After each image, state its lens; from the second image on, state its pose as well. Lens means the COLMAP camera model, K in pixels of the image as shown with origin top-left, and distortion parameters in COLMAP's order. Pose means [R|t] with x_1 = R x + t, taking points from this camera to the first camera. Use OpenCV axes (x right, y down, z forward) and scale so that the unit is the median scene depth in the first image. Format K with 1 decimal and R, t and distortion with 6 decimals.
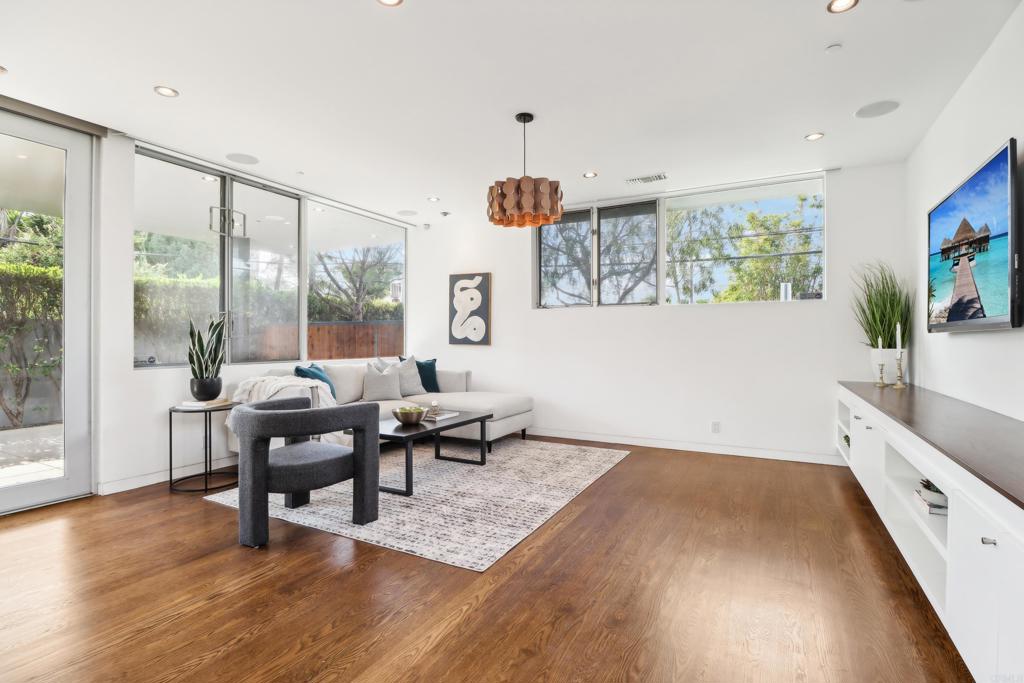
lens RADIAL K [[487.8, 0, 526.2], [0, 487.8, 338.4], [0, 0, 1]] dist [-0.011685, -0.000317]
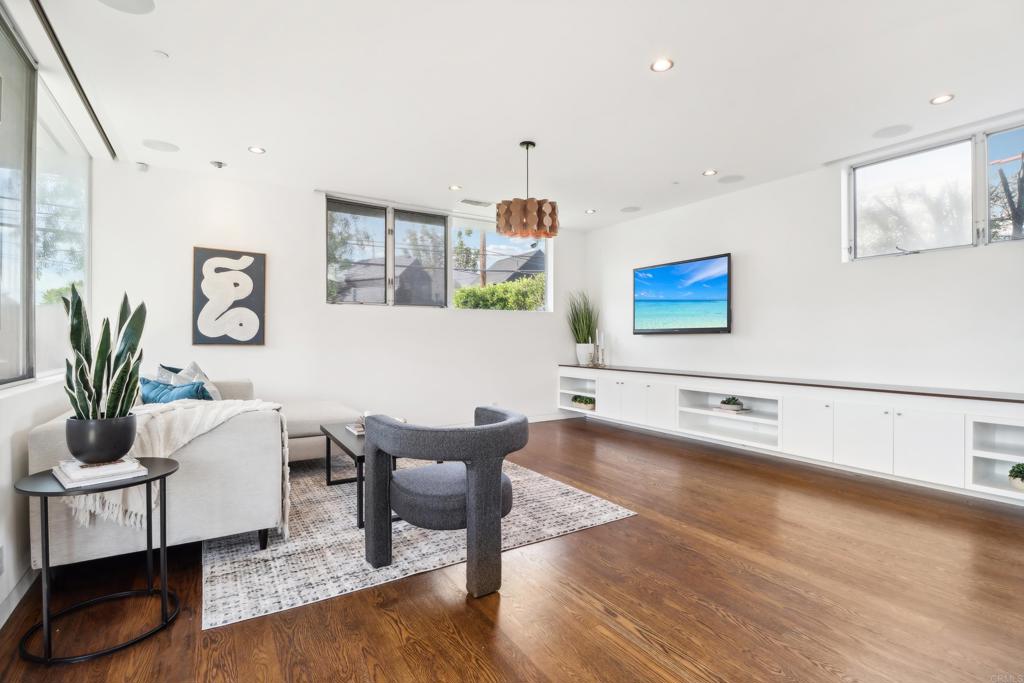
lens RADIAL K [[487.8, 0, 526.2], [0, 487.8, 338.4], [0, 0, 1]] dist [-0.011685, -0.000317]
pose [[0.495918, -0.001378, 0.868368, -0.552261], [-0.000412, 0.999998, 0.001822, 0.000806], [-0.868369, -0.001261, 0.495916, 0.241933]]
